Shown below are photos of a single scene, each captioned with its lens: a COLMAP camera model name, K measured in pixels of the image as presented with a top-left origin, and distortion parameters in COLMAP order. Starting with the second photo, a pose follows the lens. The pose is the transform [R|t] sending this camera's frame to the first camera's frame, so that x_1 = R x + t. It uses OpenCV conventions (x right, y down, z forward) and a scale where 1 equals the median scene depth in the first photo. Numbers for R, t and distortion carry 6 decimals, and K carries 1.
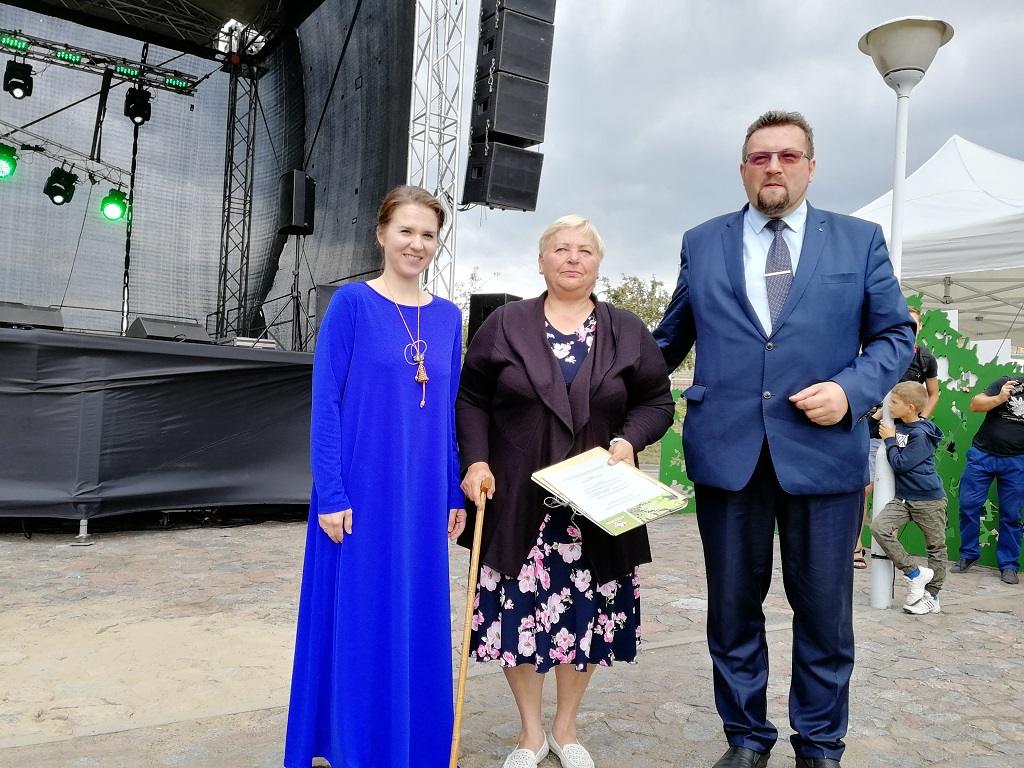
lens RADIAL K [[833.5, 0, 515.5], [0, 833.5, 388.4], [0, 0, 1]] dist [0.026201, -0.028335]
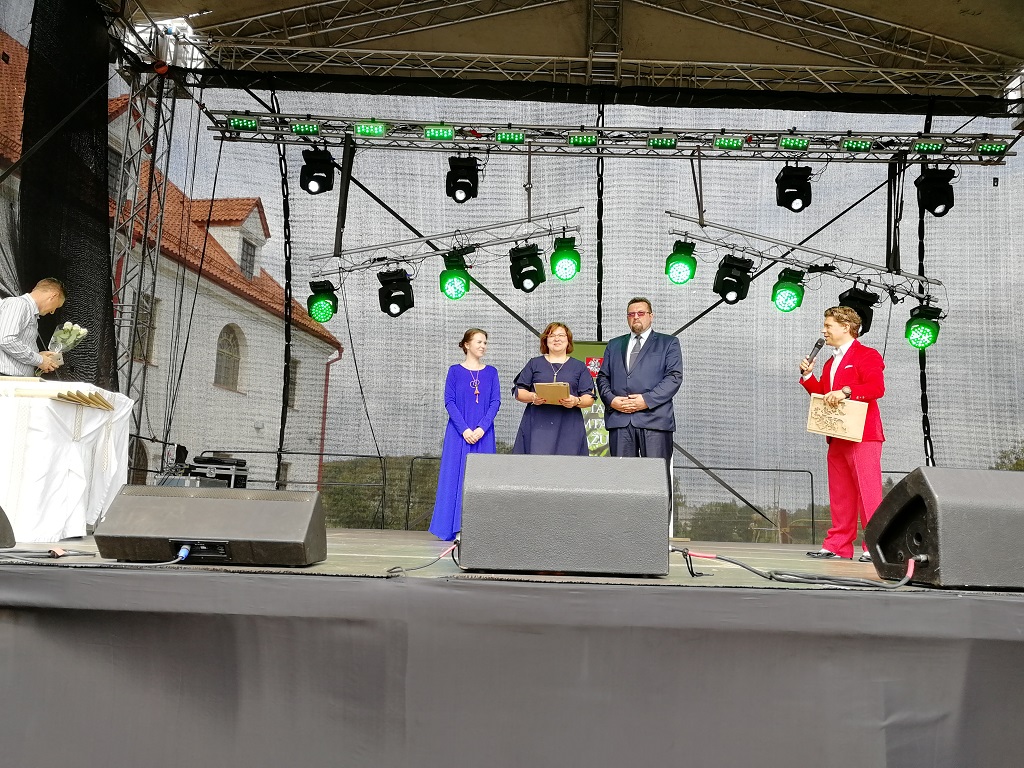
lens RADIAL K [[833.5, 0, 523.0], [0, 833.5, 385.5], [0, 0, 1]] dist [0.026201, -0.028335]
pose [[0.829411, -0.110312, -0.547640, -0.378203], [0.023372, 0.986304, -0.163275, -0.059626], [0.558150, 0.122622, 0.820629, 0.222481]]
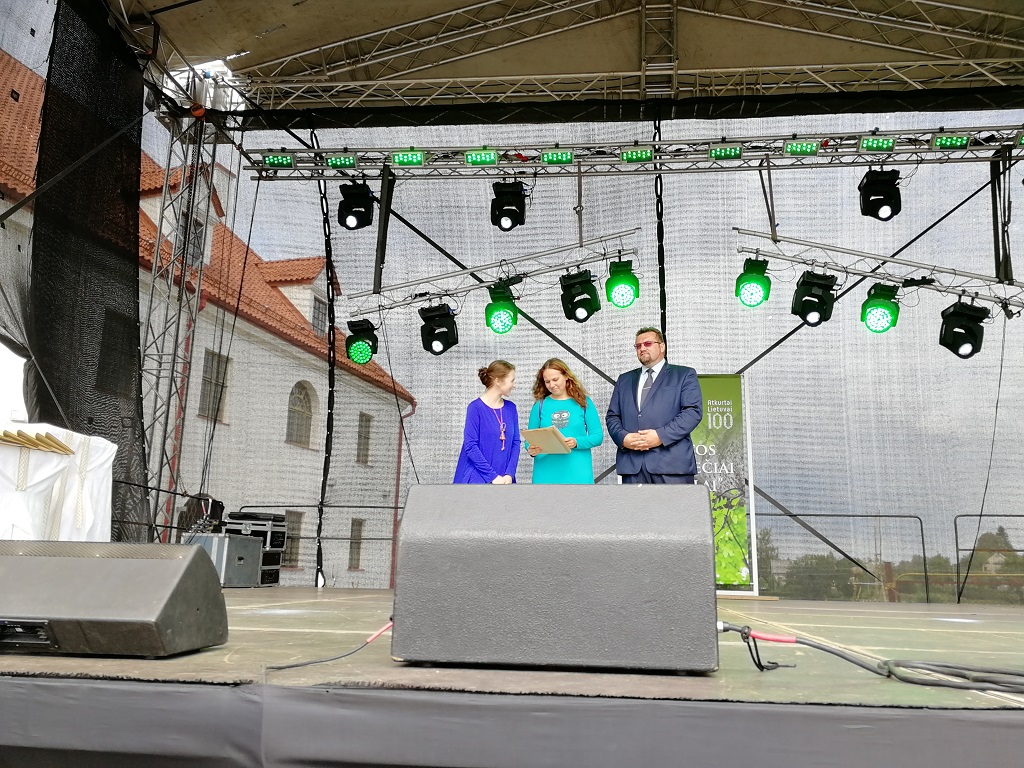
lens RADIAL K [[833.5, 0, 516.8], [0, 833.5, 381.7], [0, 0, 1]] dist [0.026201, -0.028335]
pose [[0.764511, -0.174970, -0.620410, -0.401780], [0.032801, 0.971769, -0.233643, -0.060538], [0.643775, 0.158272, 0.748668, 0.291822]]
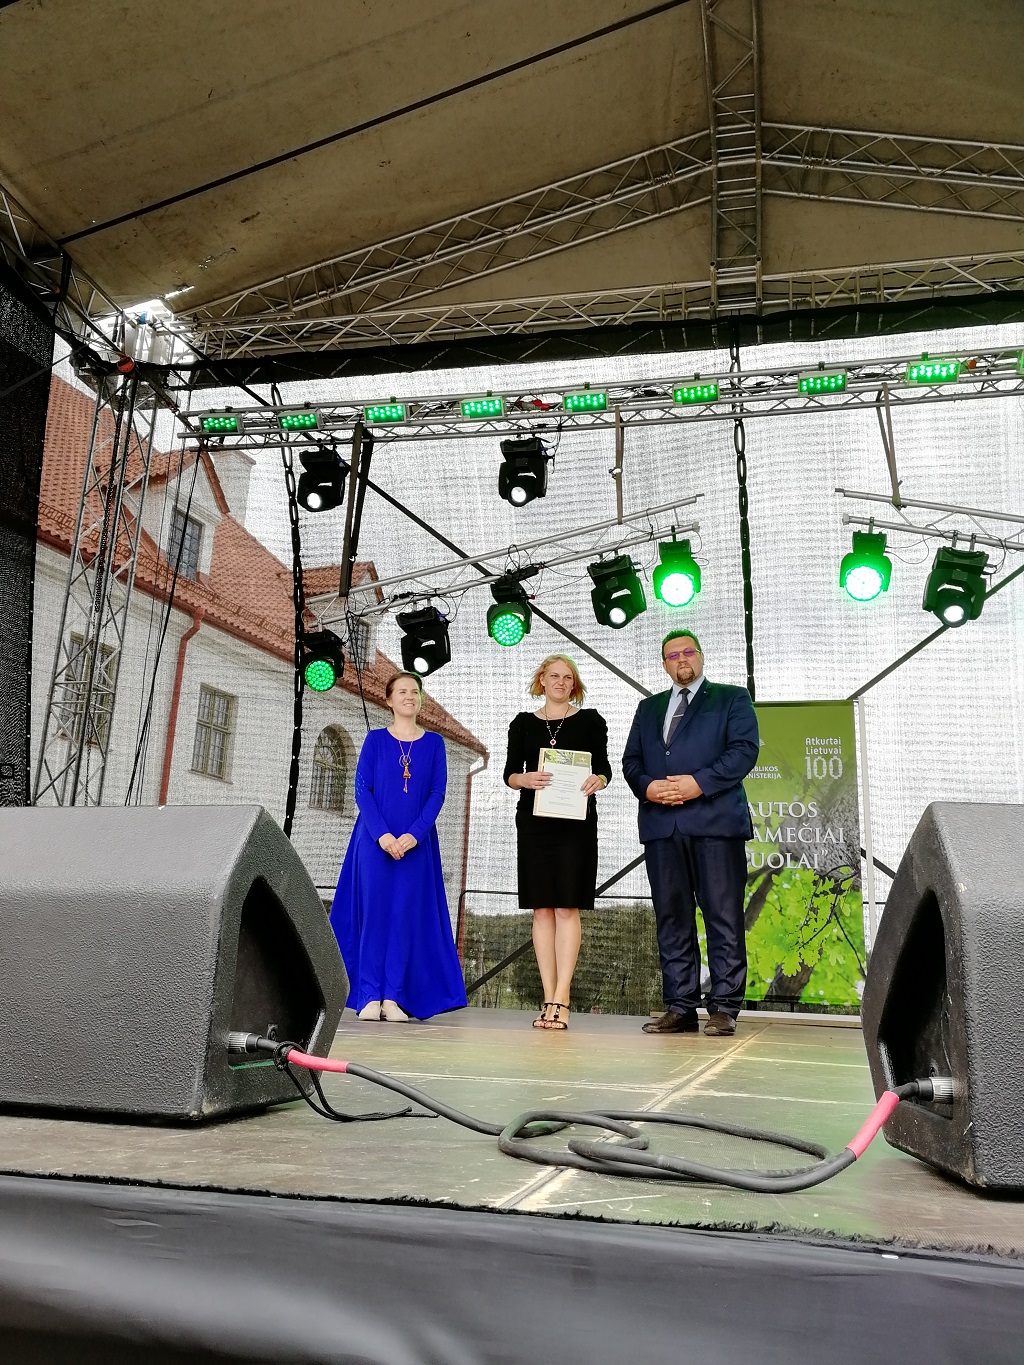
lens RADIAL K [[1111.0, 0, 515.4], [0, 1111.0, 680.1], [0, 0, 1]] dist [0.026201, -0.028335]
pose [[0.678033, -0.212526, -0.703637, -0.368382], [0.010004, 0.959867, -0.280277, -0.055574], [0.734964, 0.182998, 0.652947, 0.365067]]
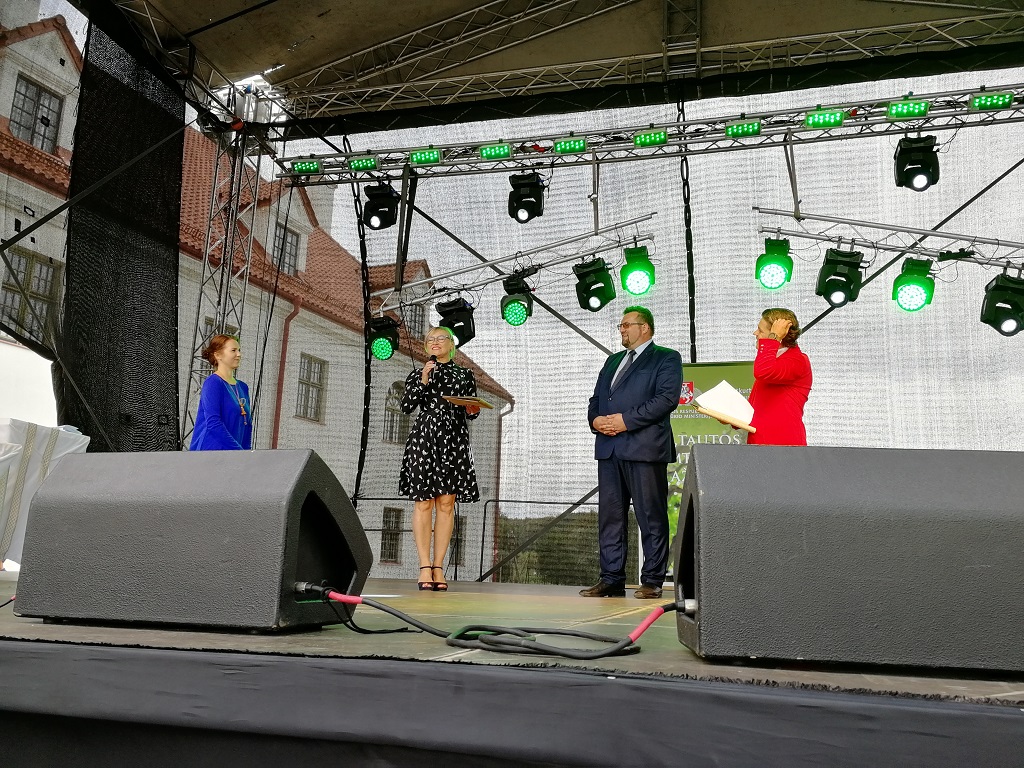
lens RADIAL K [[833.5, 0, 517.5], [0, 833.5, 380.7], [0, 0, 1]] dist [0.026201, -0.028335]
pose [[0.657524, -0.191526, -0.728684, -0.339935], [0.018350, 0.970935, -0.238641, -0.052145], [0.753210, 0.143541, 0.641927, 0.355892]]
